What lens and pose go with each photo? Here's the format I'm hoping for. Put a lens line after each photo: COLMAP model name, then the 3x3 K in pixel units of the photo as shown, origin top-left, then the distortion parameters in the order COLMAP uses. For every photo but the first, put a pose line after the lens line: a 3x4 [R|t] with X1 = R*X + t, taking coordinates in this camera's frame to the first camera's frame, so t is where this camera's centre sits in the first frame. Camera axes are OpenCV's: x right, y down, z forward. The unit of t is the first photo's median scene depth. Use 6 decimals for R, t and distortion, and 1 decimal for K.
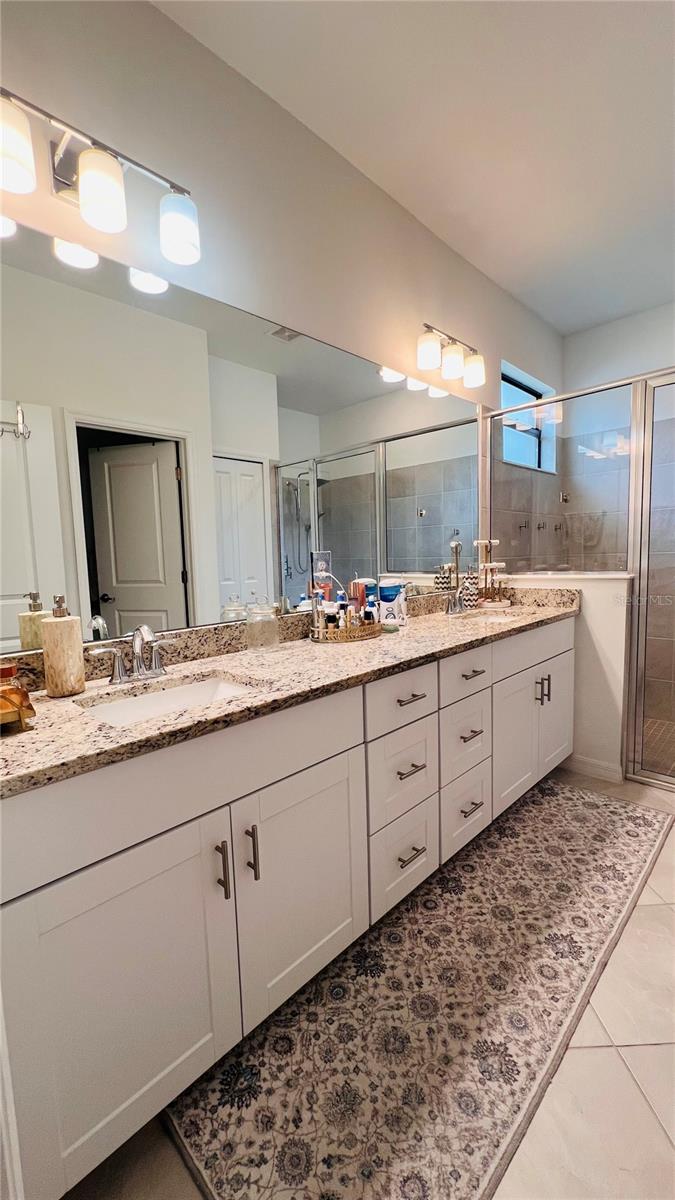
lens RADIAL K [[483.7, 0, 330.8], [0, 483.7, 604.8], [0, 0, 1]] dist [-0.001514, 0.000008]
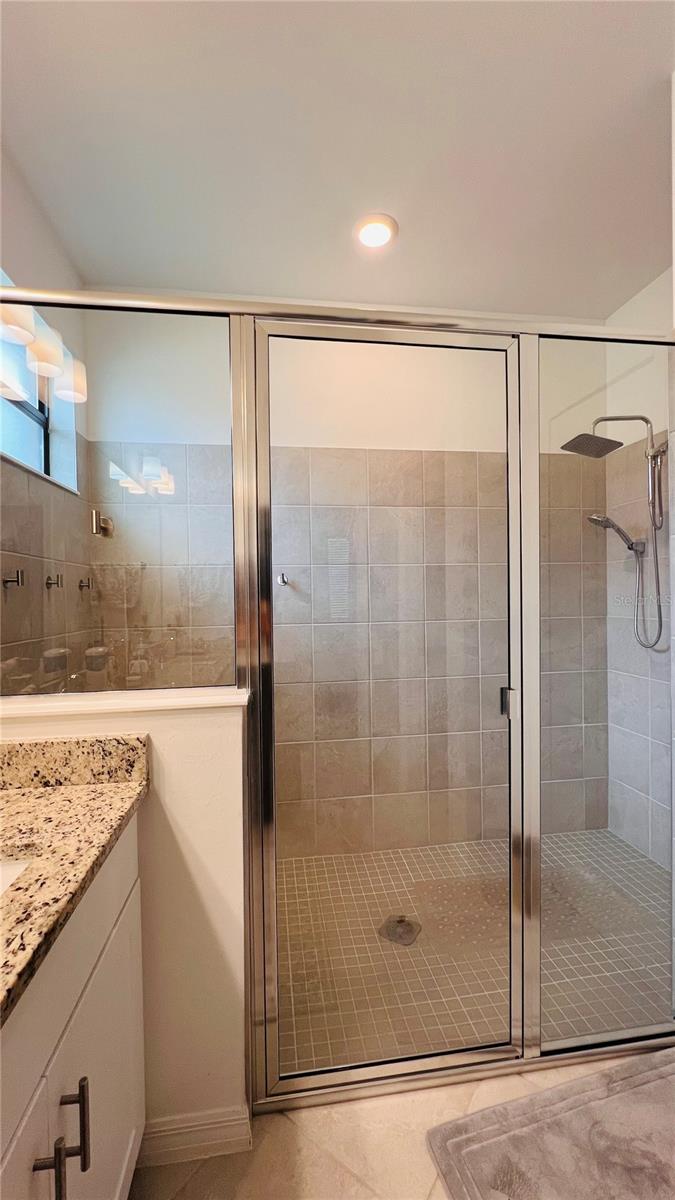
lens RADIAL K [[483.7, 0, 337.5], [0, 483.7, 602.4], [0, 0, 1]] dist [-0.001514, 0.000008]
pose [[0.602394, 0.012256, 0.798105, 0.302503], [0.074657, 0.994634, -0.071623, -0.118412], [-0.794700, 0.102730, 0.598246, 0.660986]]
